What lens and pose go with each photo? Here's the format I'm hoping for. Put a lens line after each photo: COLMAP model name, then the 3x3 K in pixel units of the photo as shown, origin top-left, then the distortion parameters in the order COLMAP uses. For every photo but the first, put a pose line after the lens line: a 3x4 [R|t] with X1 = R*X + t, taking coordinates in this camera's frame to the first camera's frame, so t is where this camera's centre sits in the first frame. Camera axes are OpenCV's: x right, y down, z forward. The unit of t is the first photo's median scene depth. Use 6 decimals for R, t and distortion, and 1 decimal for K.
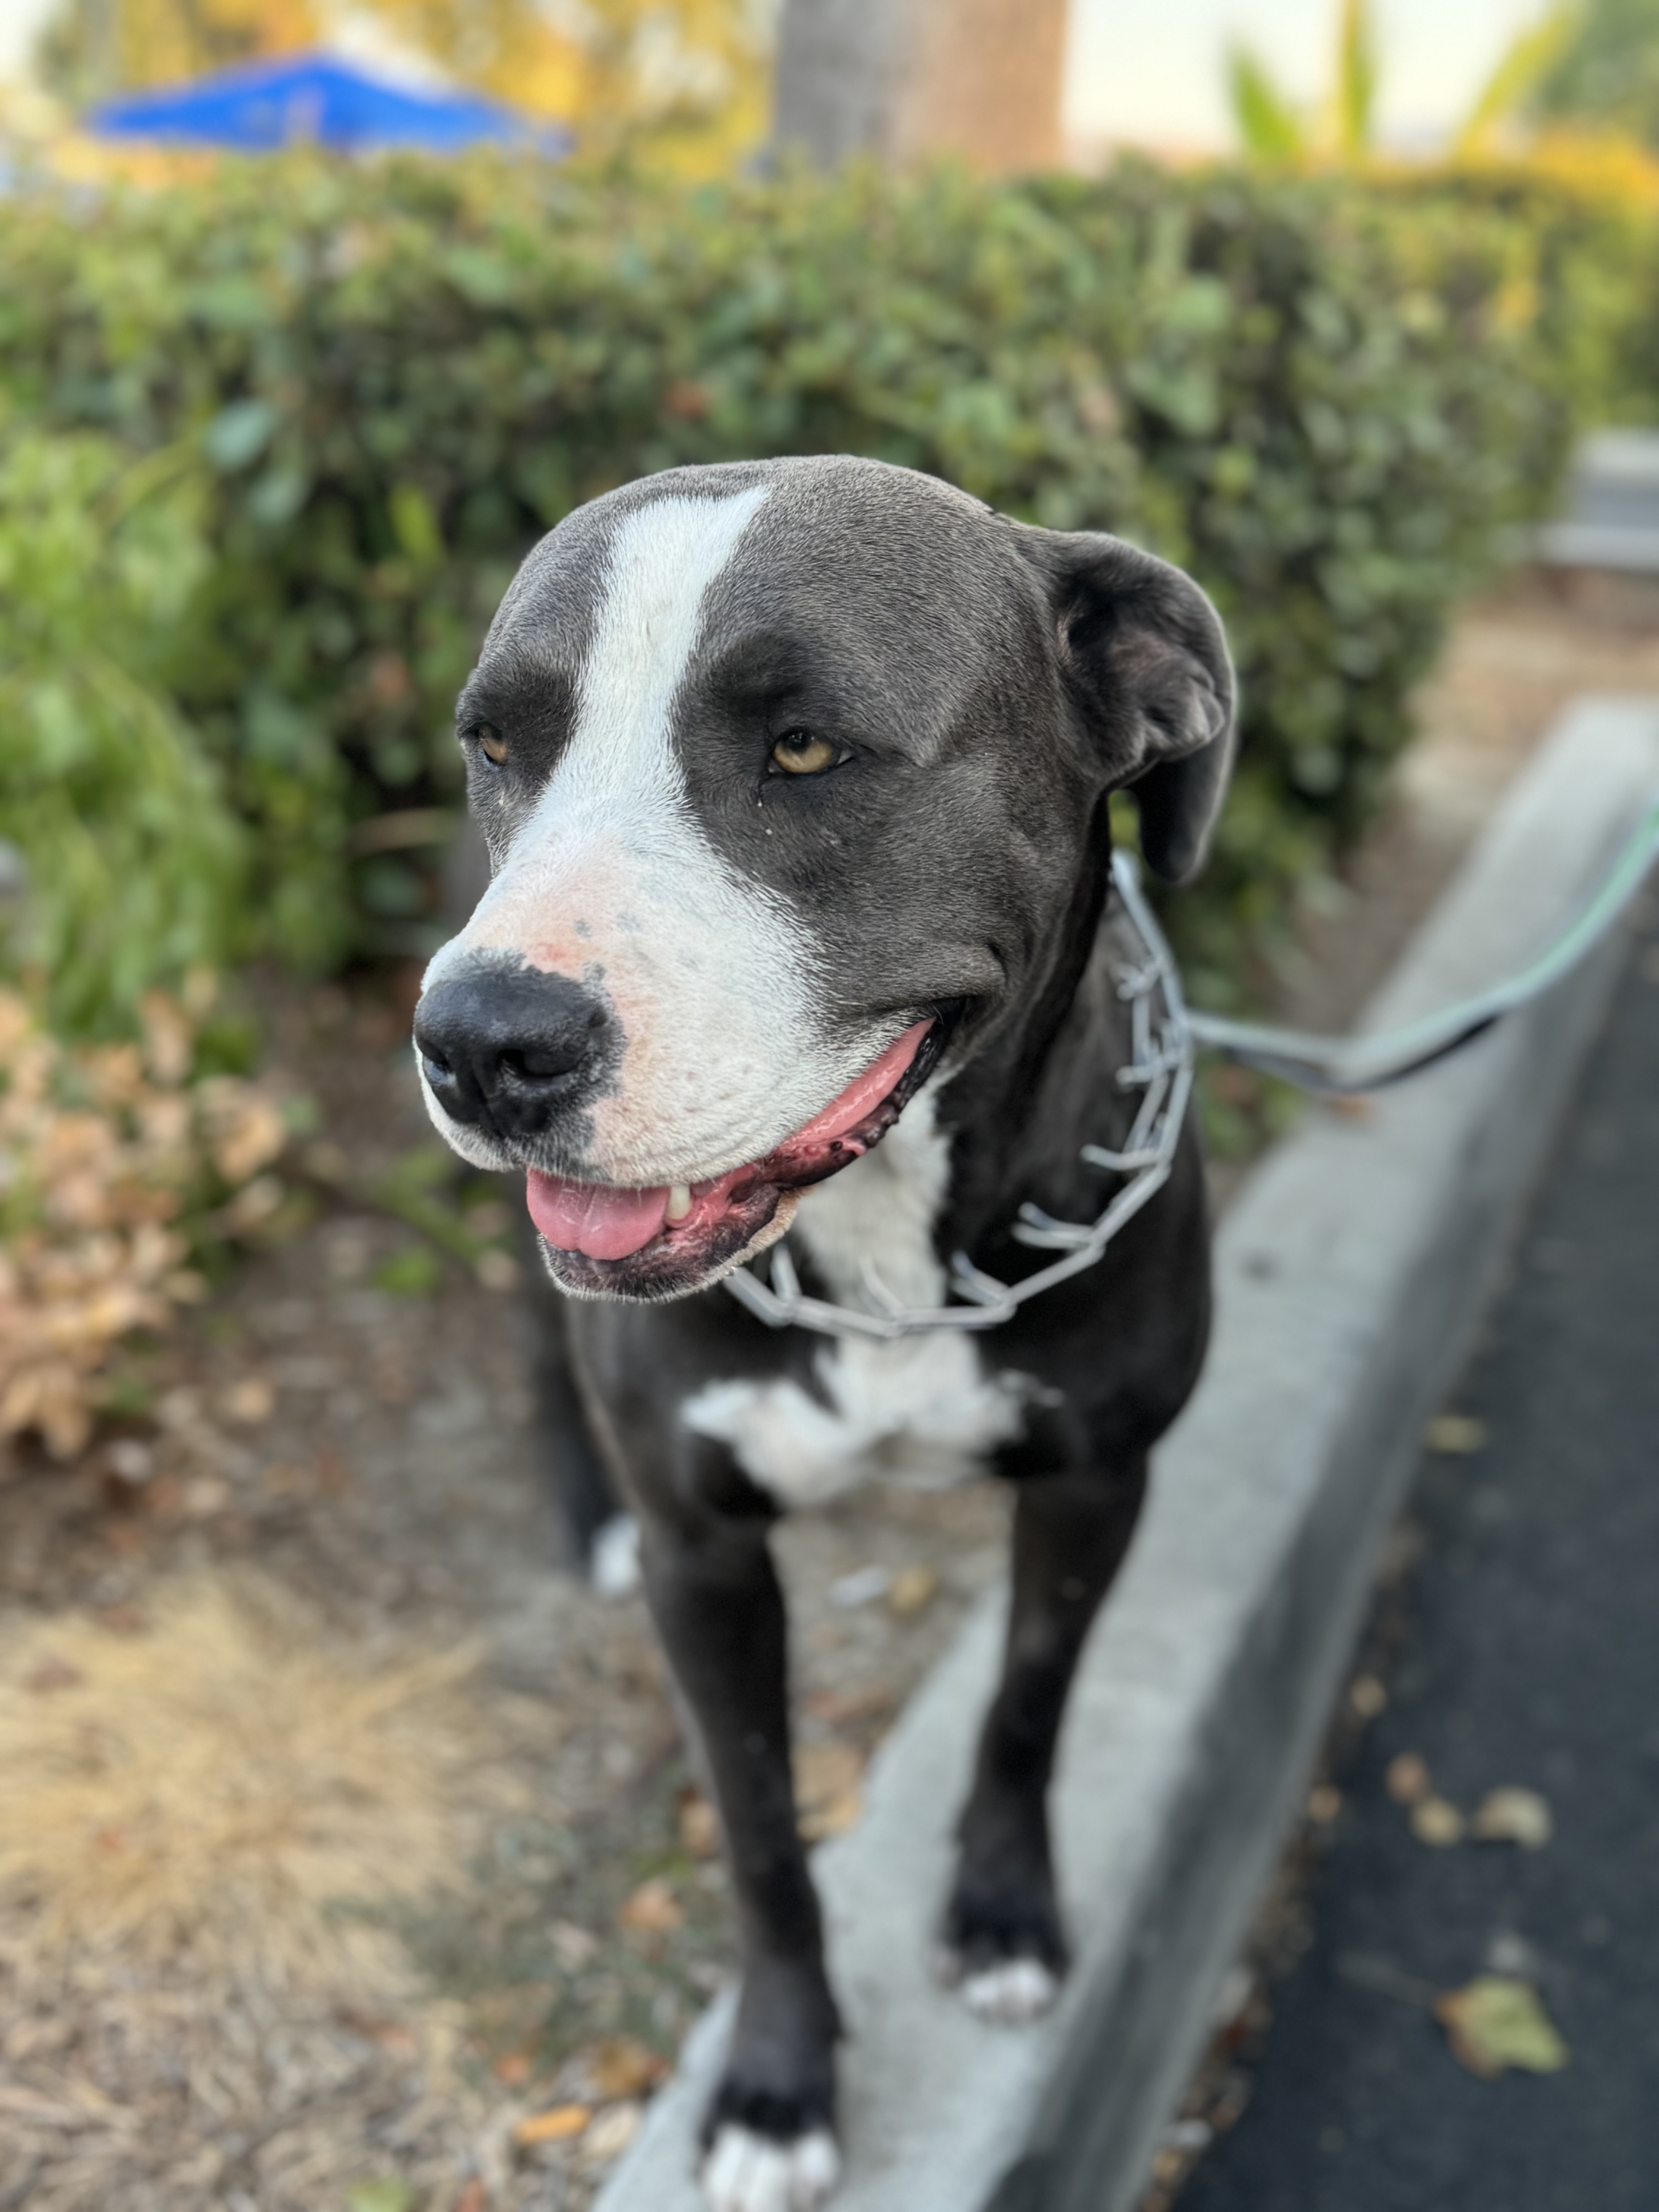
lens RADIAL K [[2060.4, 0, 846.9], [0, 2060.4, 1111.2], [0, 0, 1]] dist [0.114615, -0.264966]
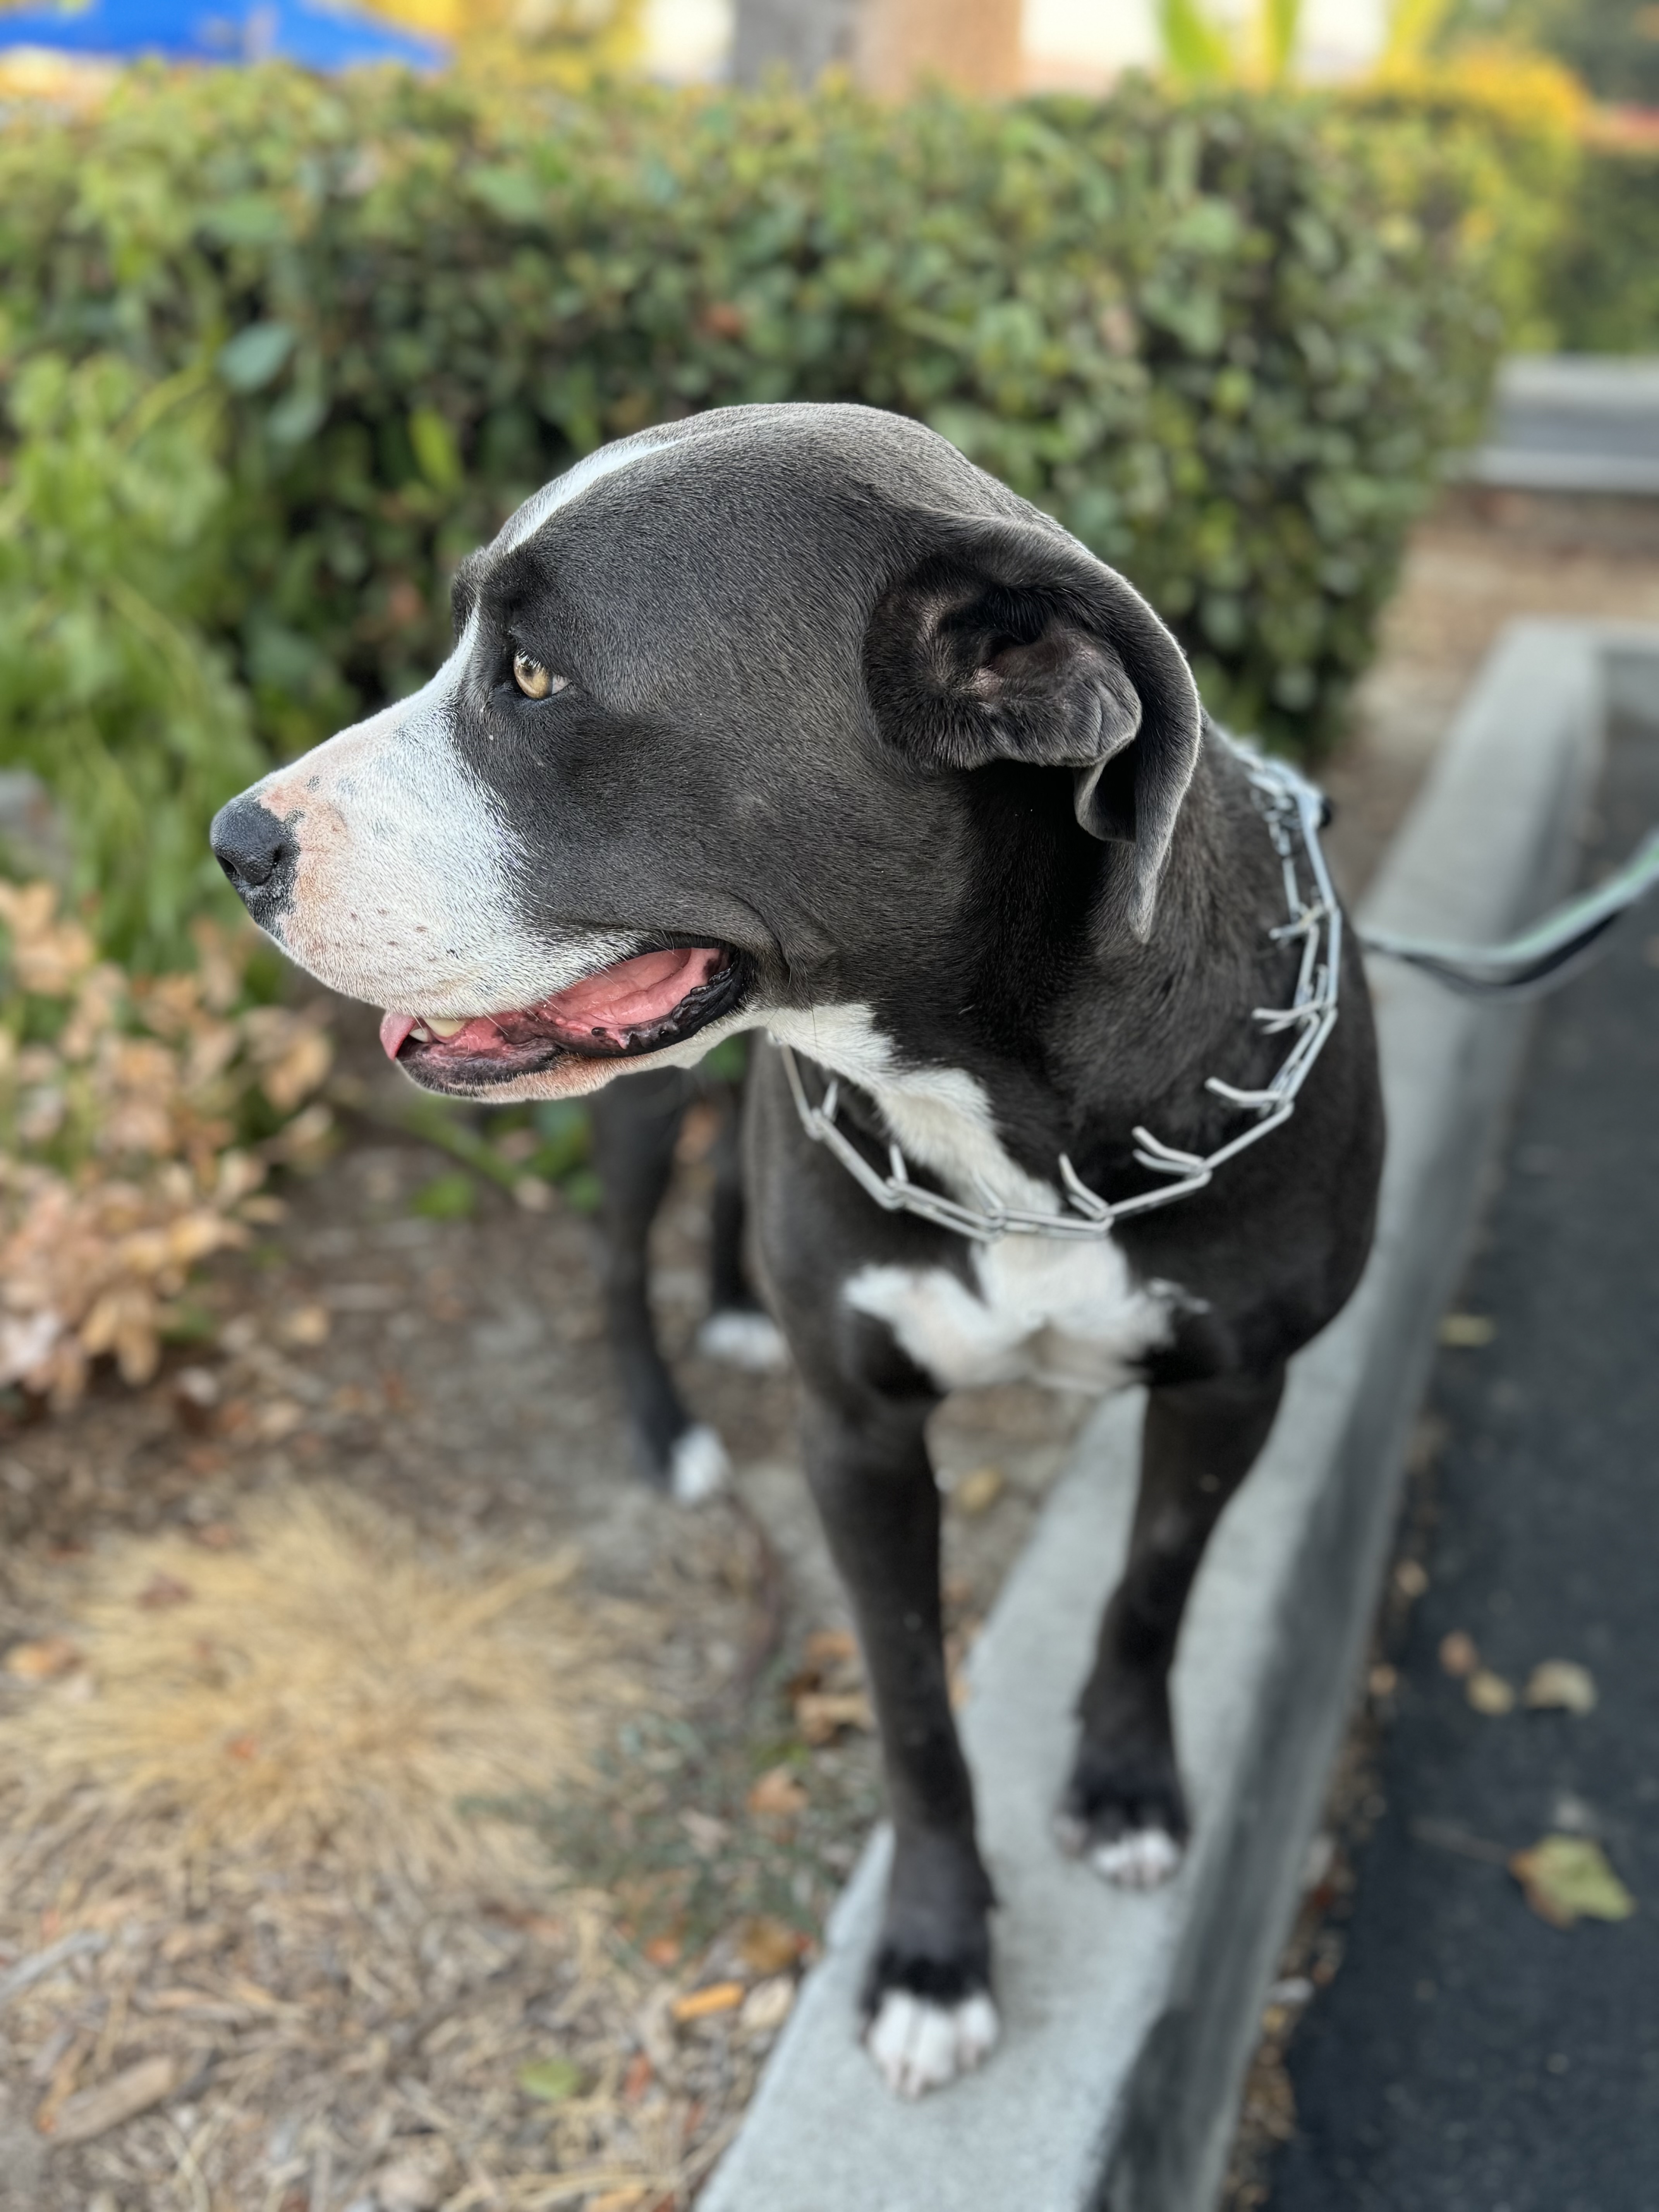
lens RADIAL K [[2060.4, 0, 846.9], [0, 2060.4, 1111.2], [0, 0, 1]] dist [0.114615, -0.264966]
pose [[0.998591, -0.019675, 0.049281, -0.072644], [0.018043, 0.999281, 0.033344, 0.006532], [-0.049902, -0.032407, 0.998228, -0.016306]]
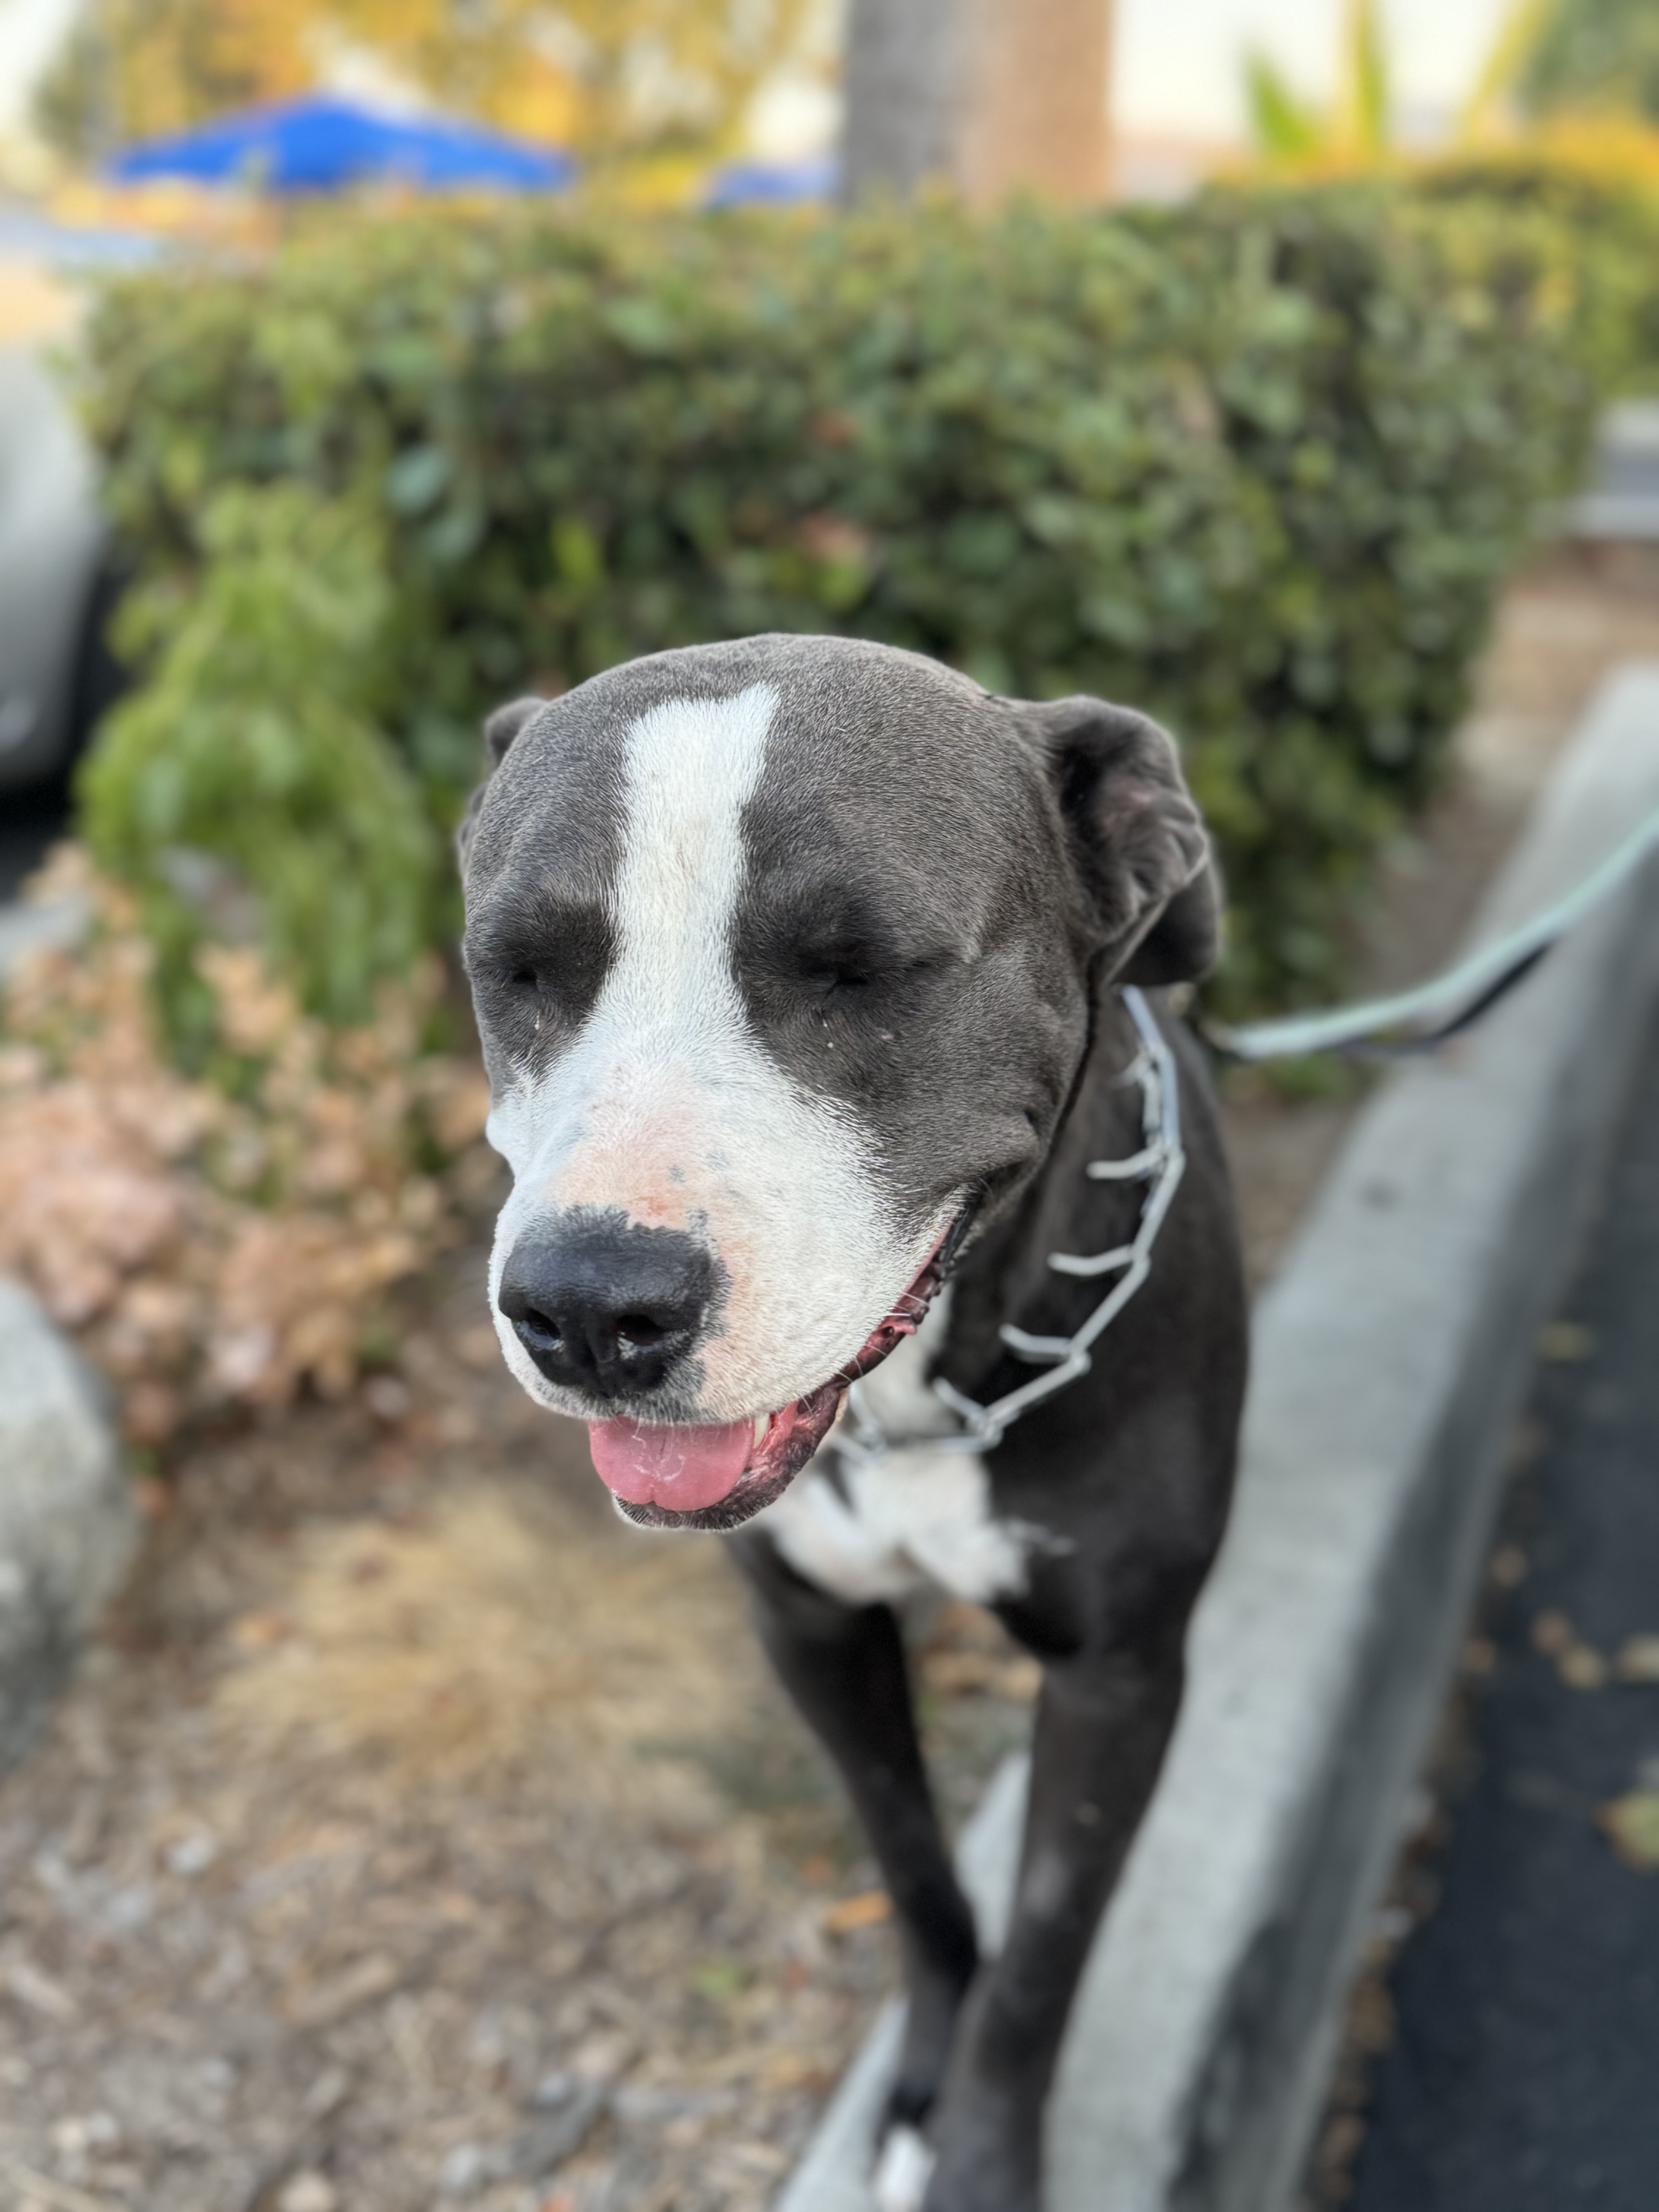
lens RADIAL K [[2072.4, 0, 829.5], [0, 2072.4, 1106.0], [0, 0, 1]] dist [0.115043, -0.264635]
pose [[0.998860, -0.043489, -0.019659, -0.071859], [0.043347, 0.999031, -0.007610, 0.027416], [0.019971, 0.006749, 0.999778, -0.112255]]
